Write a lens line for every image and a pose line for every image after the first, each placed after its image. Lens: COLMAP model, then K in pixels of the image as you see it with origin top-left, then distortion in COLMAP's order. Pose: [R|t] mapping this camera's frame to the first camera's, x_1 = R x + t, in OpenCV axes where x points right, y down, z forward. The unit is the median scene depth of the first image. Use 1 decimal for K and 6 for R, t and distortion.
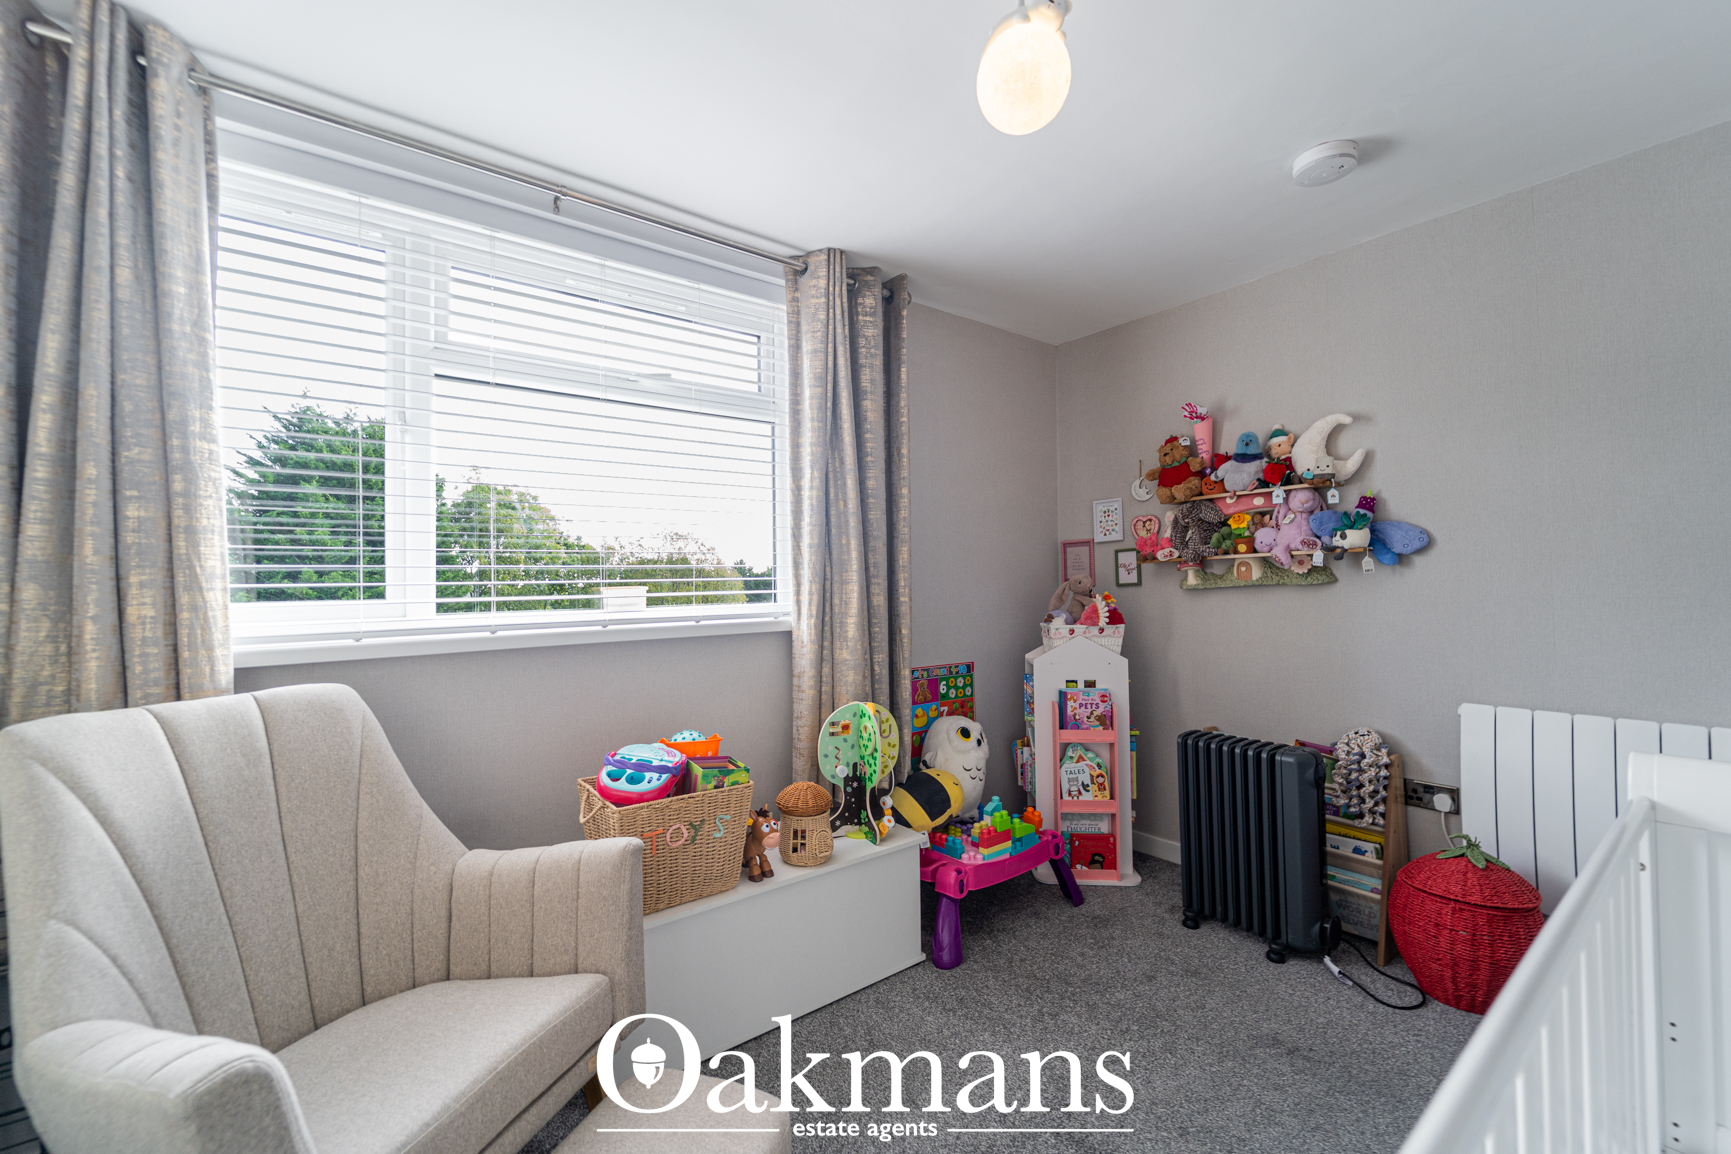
lens RADIAL K [[713.5, 0, 859.4], [0, 713.5, 567.9], [0, 0, 1]] dist [-0.001699, -0.000531]
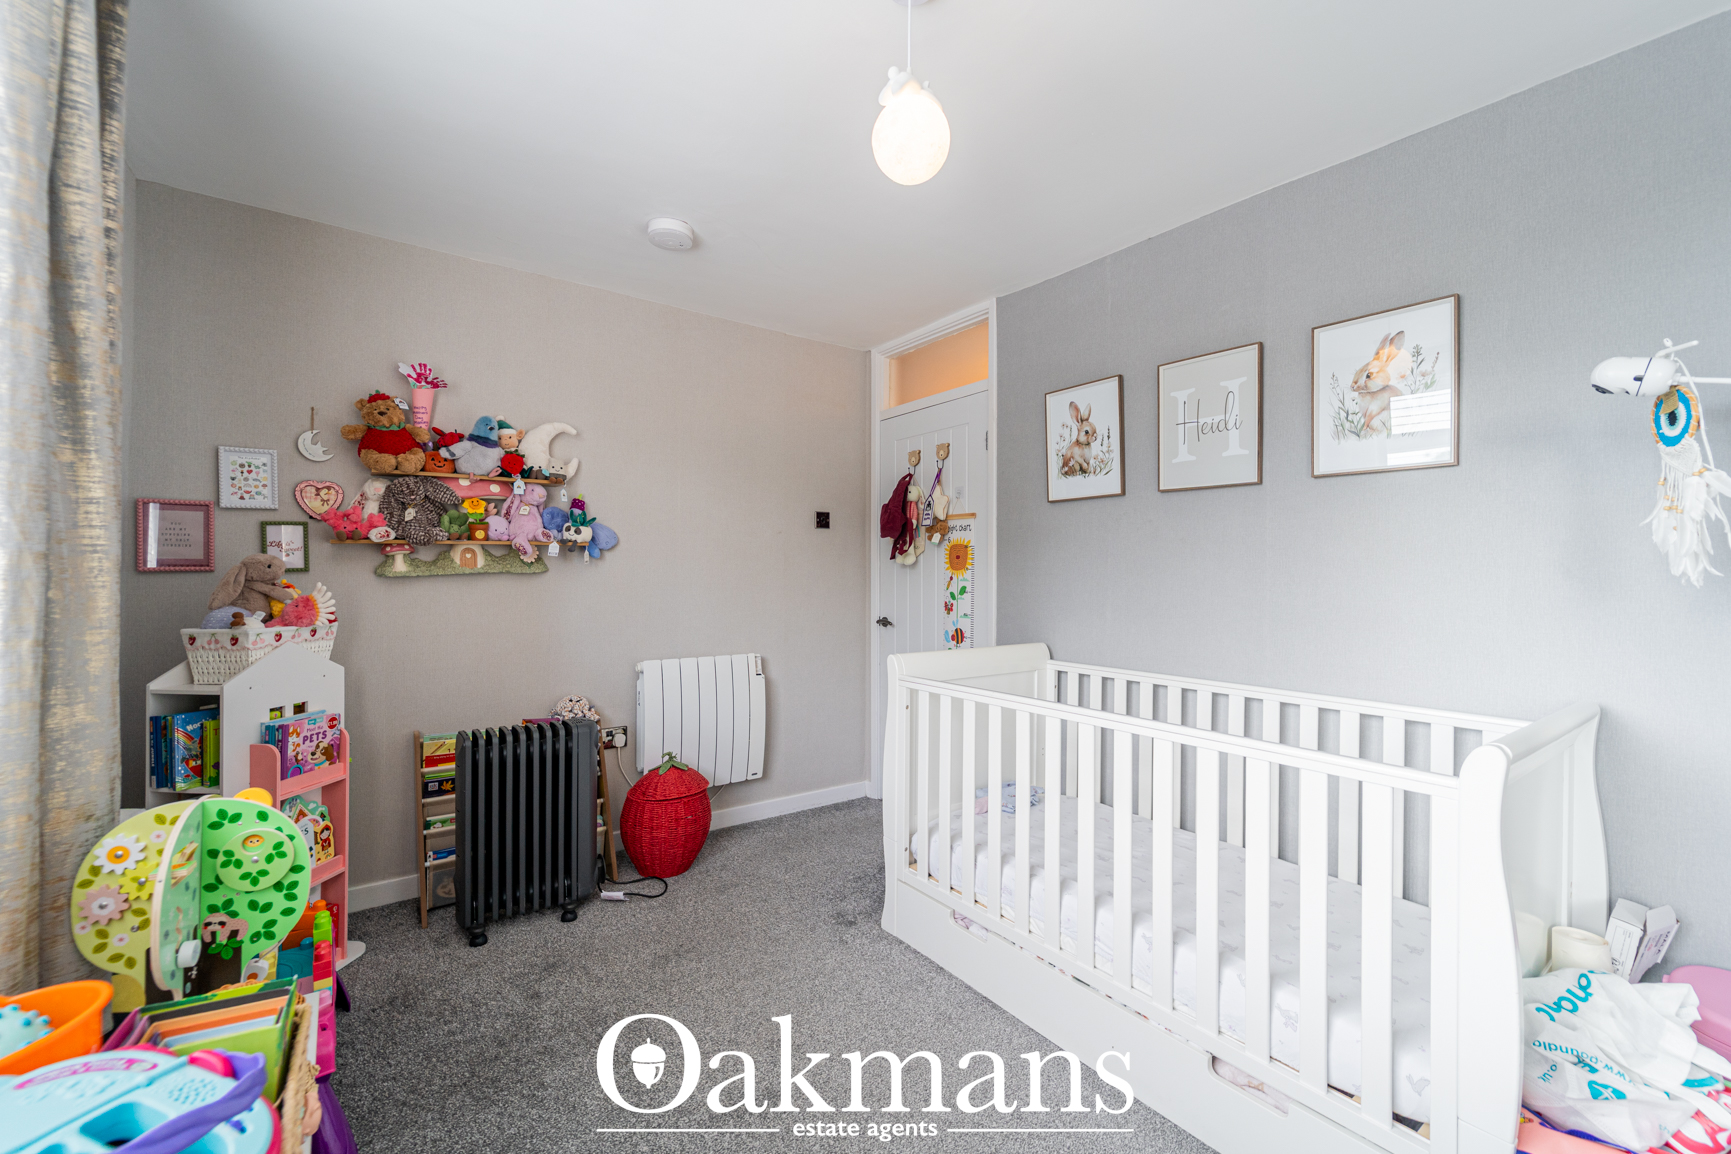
lens RADIAL K [[713.5, 0, 859.4], [0, 713.5, 567.9], [0, 0, 1]] dist [-0.001699, -0.000531]
pose [[-0.011659, 0.024217, 0.999639, -0.437554], [-0.027642, 0.999317, -0.024532, 0.027223], [-0.999550, -0.027918, -0.010982, 0.499067]]
